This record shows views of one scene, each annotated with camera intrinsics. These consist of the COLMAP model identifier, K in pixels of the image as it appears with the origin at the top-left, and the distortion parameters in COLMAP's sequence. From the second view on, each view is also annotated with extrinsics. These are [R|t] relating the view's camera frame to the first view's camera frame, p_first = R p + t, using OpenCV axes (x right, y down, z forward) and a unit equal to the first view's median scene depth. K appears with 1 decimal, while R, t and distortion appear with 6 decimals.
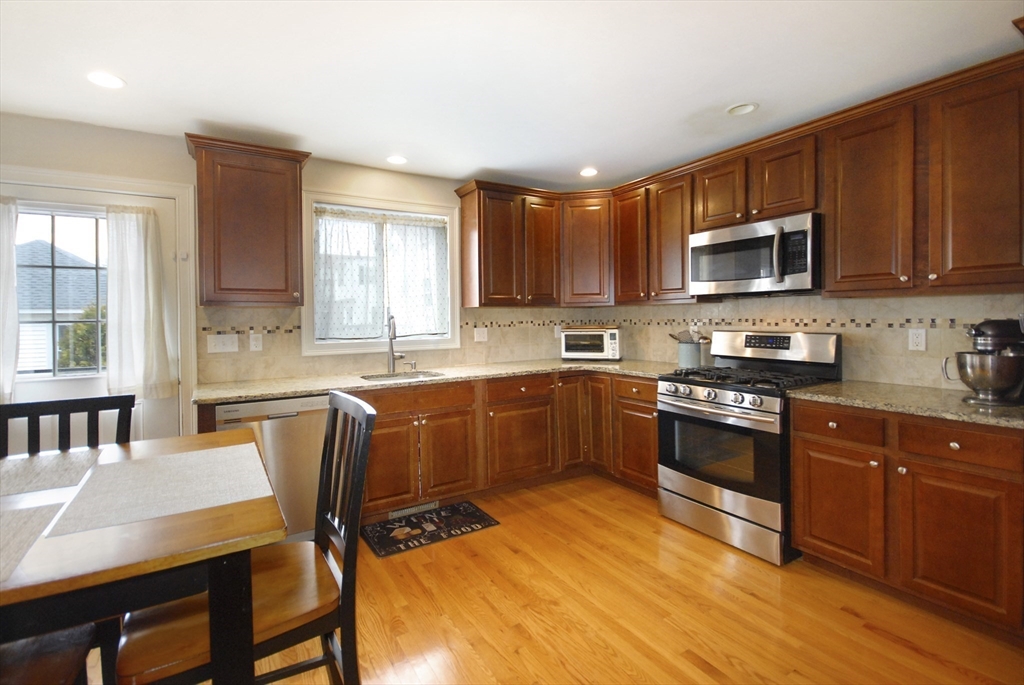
lens RADIAL K [[447.5, 0, 514.1], [0, 447.5, 329.1], [0, 0, 1]] dist [-0.001500, -0.000047]
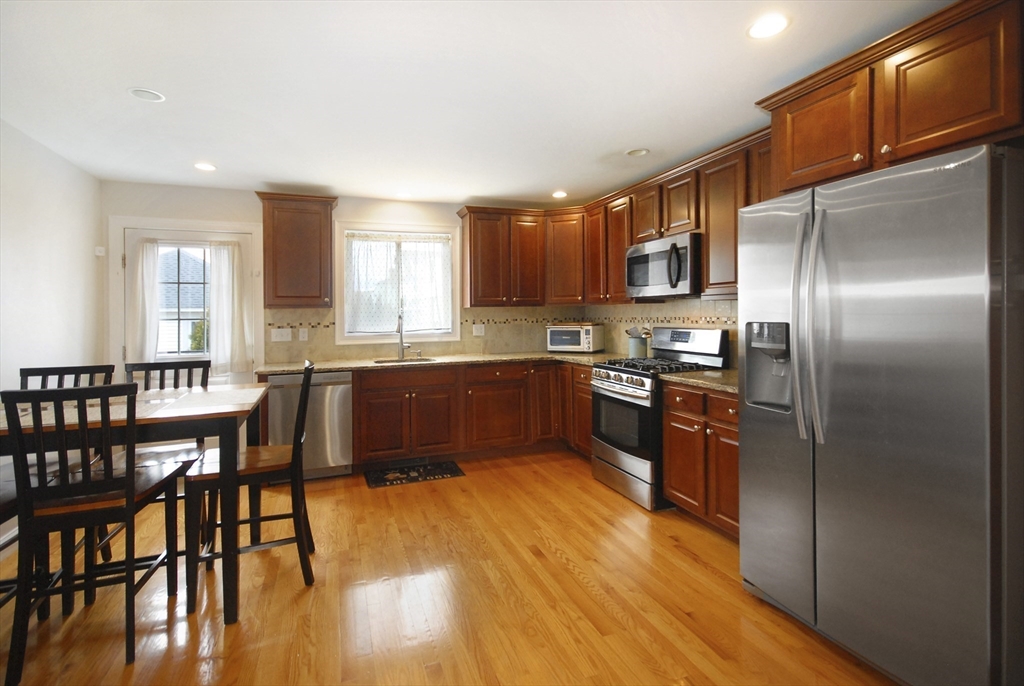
lens RADIAL K [[466.9, 0, 510.5], [0, 466.9, 314.6], [0, 0, 1]] dist [-0.001393, -0.000237]
pose [[0.980590, -0.000867, -0.196067, 0.344323], [-0.004358, 0.999647, -0.026215, 0.004473], [0.196020, 0.026560, 0.980240, -0.295912]]
